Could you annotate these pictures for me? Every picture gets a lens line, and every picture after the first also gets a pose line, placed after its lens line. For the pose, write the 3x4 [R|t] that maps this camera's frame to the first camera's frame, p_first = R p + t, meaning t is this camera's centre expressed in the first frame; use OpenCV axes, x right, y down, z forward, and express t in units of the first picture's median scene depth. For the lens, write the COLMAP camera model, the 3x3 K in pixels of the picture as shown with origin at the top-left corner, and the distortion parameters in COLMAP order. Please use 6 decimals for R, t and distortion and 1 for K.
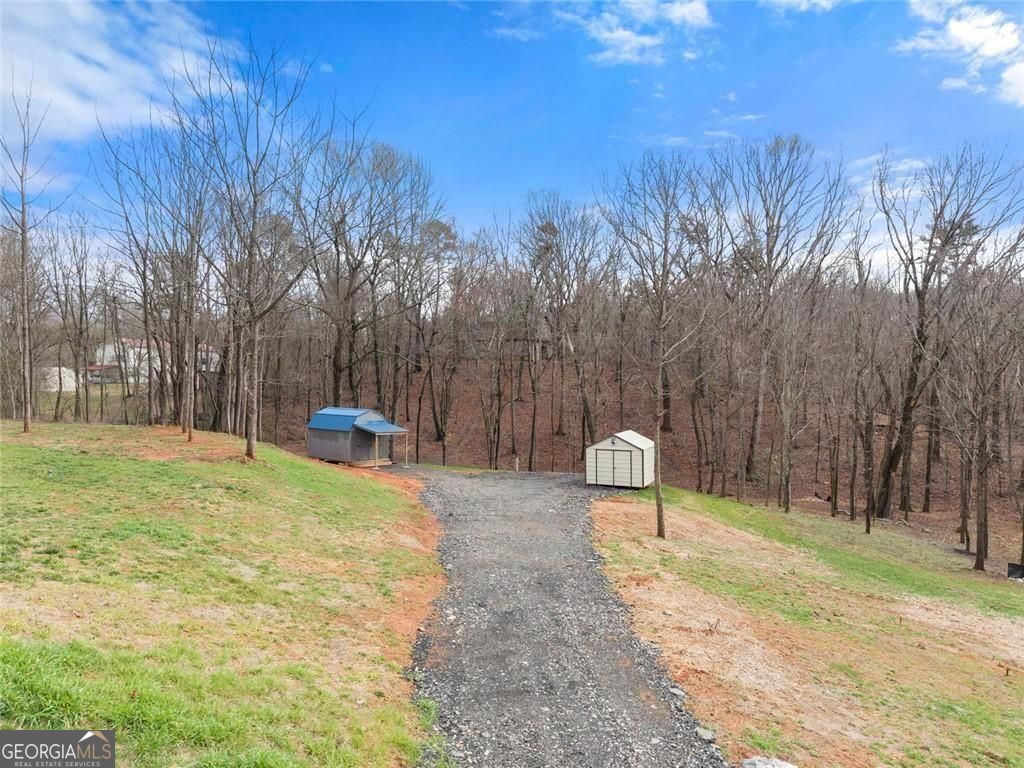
lens RADIAL K [[696.1, 0, 512.0], [0, 696.1, 384.0], [0, 0, 1]] dist [0.013324, -0.002597]
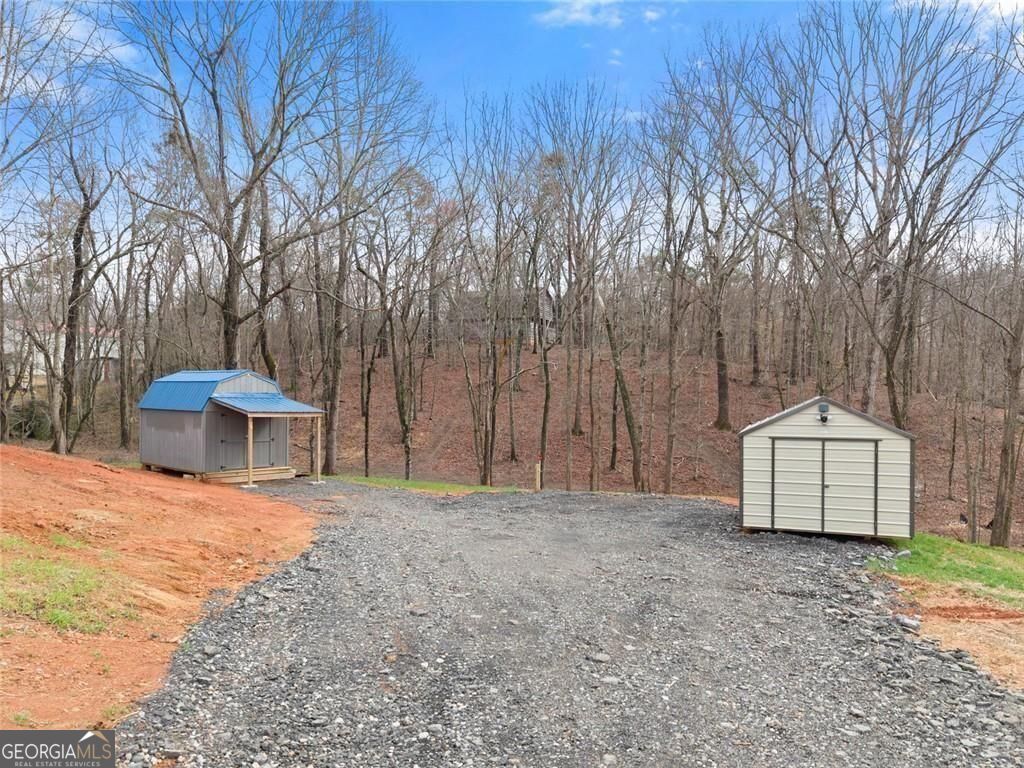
lens RADIAL K [[696.1, 0, 512.0], [0, 696.1, 384.0], [0, 0, 1]] dist [0.013324, -0.002597]
pose [[0.999689, -0.000856, 0.024933, -0.024217], [0.001234, 0.999884, -0.015152, 0.054925], [-0.024917, 0.015178, 0.999574, 0.486337]]
